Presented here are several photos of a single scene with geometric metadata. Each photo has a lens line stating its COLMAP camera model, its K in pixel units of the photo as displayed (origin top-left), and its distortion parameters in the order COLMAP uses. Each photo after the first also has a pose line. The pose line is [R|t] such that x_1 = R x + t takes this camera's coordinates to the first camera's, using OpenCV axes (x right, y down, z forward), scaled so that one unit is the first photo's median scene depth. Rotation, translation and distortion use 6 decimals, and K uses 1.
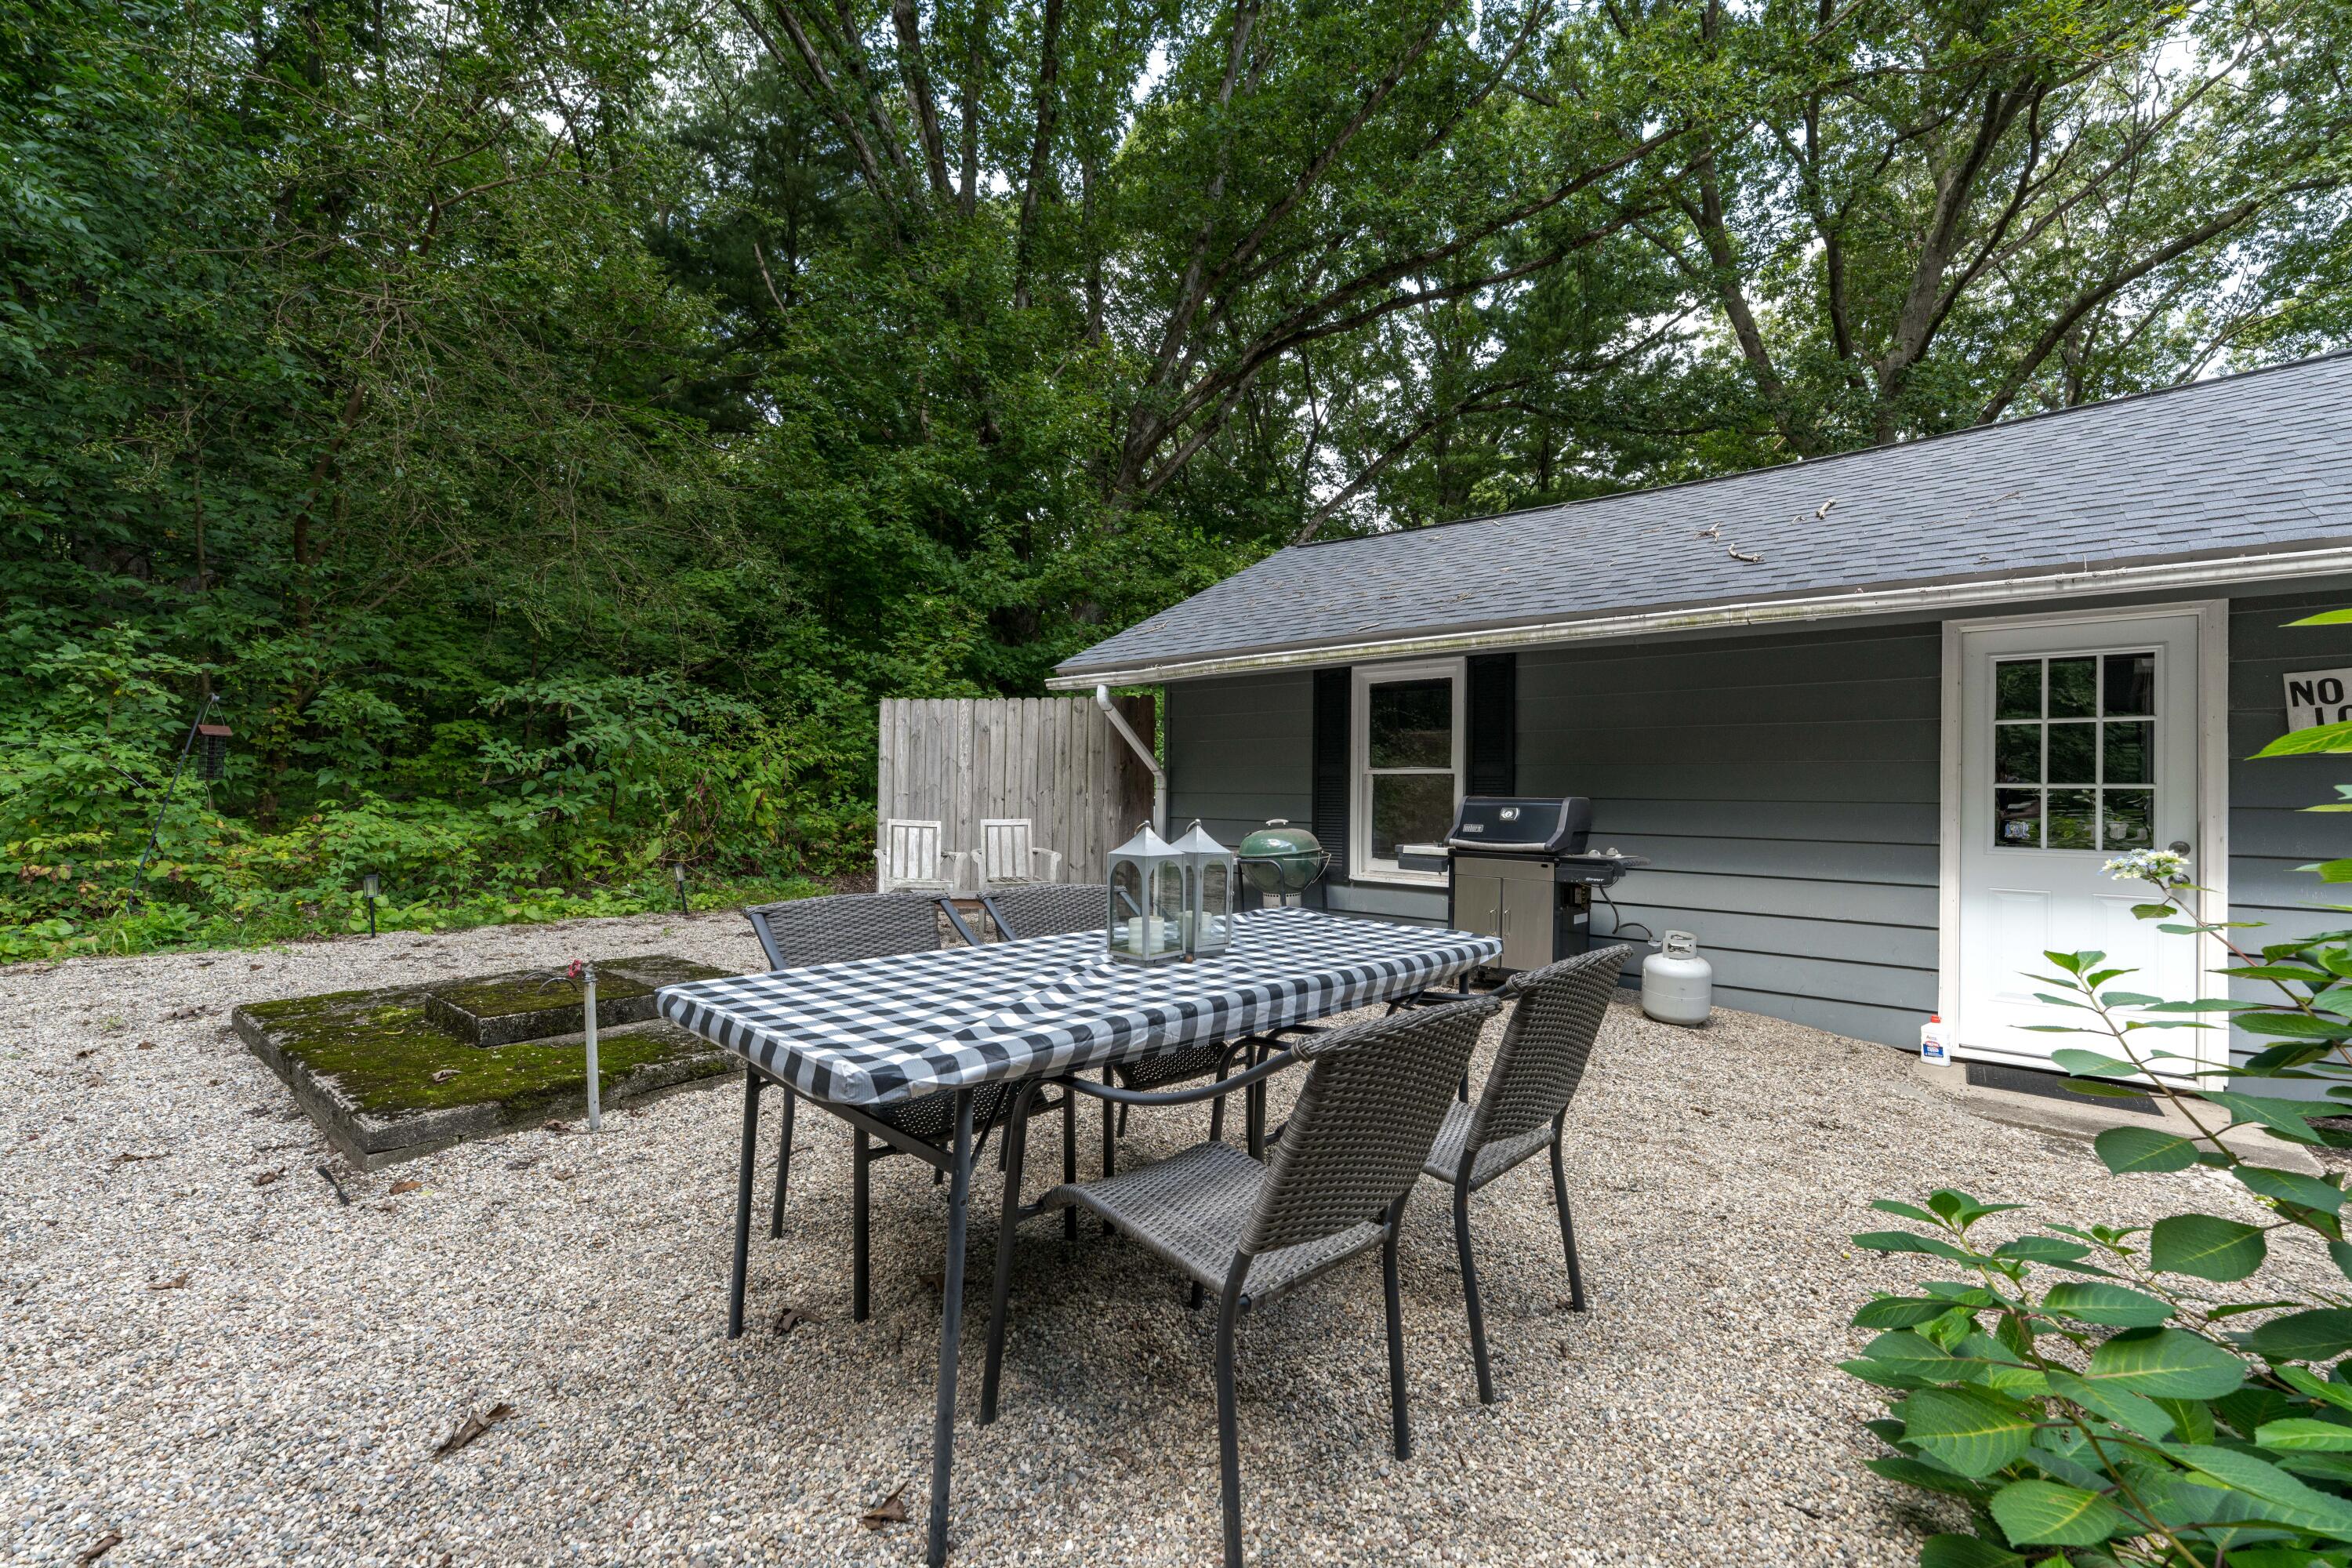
lens RADIAL K [[950.0, 0, 1176.0], [0, 950.0, 784.0], [0, 0, 1]] dist [0.001529, 0.000366]
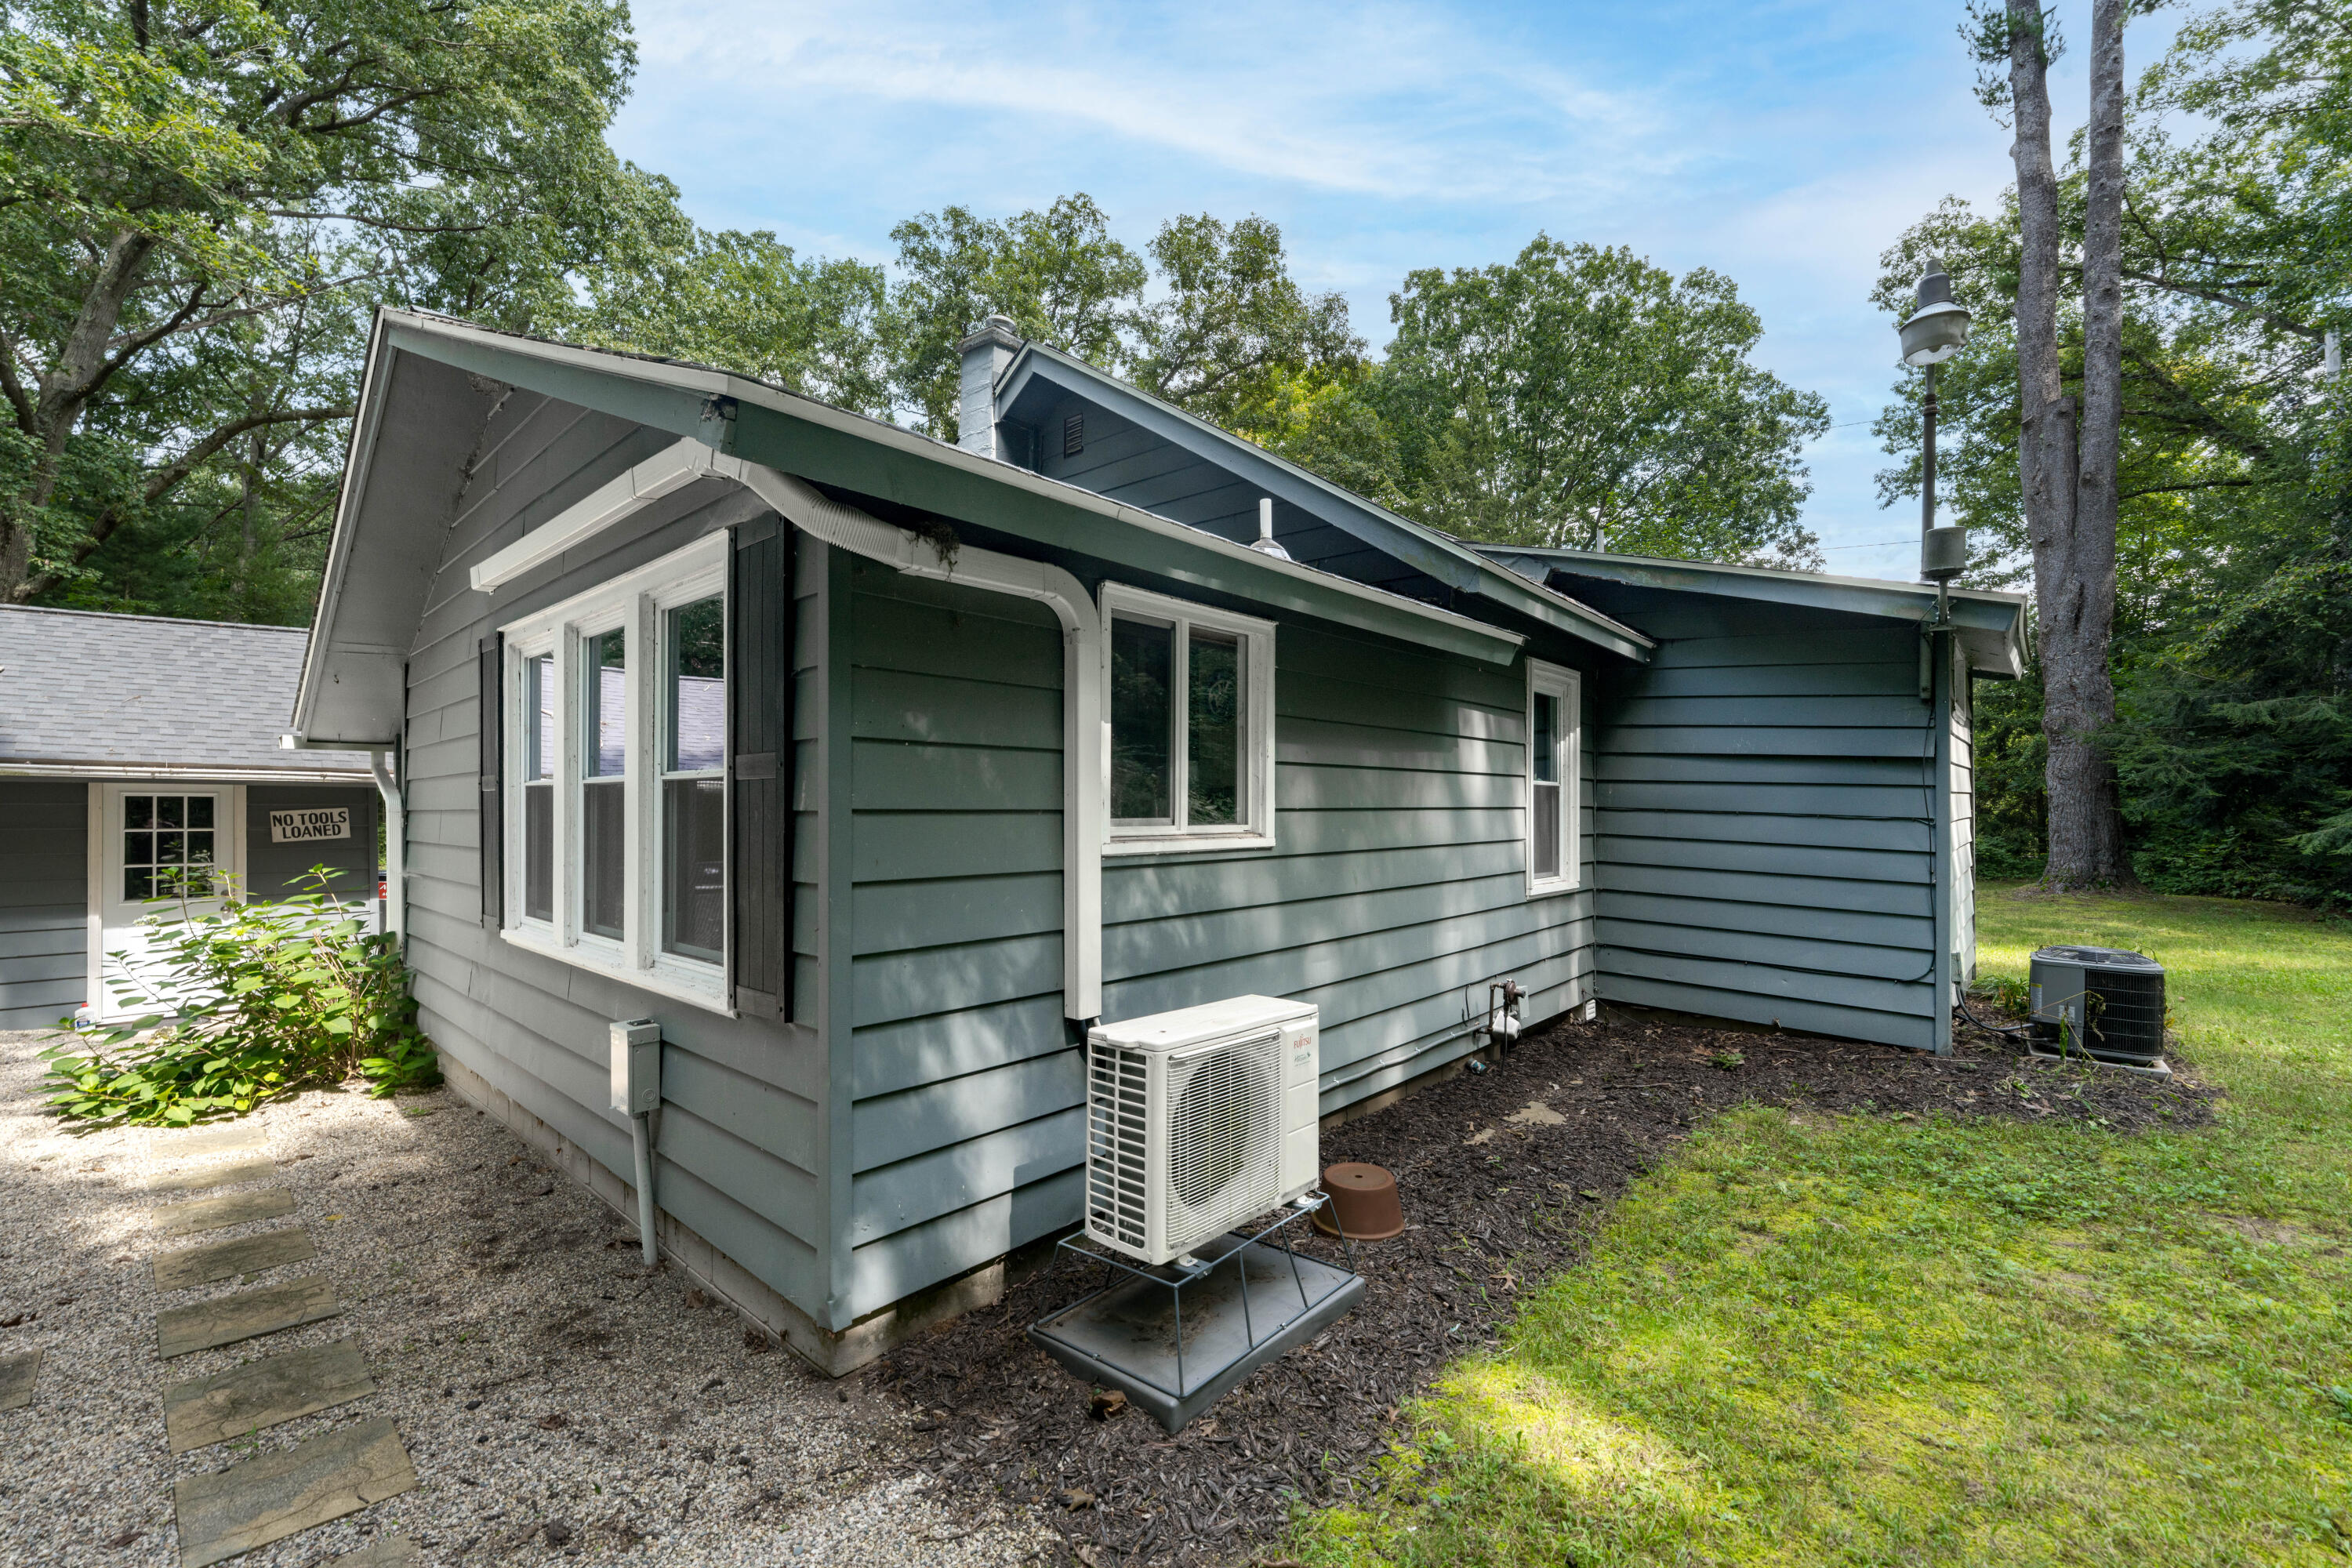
lens RADIAL K [[962.0, 0, 1171.8], [0, 962.0, 807.4], [0, 0, 1]] dist [-0.000666, 0.000519]
pose [[0.058224, -0.011357, 0.998239, -0.735600], [-0.009091, 0.999888, 0.011906, -0.133367], [-0.998262, -0.009768, 0.058115, -0.950536]]
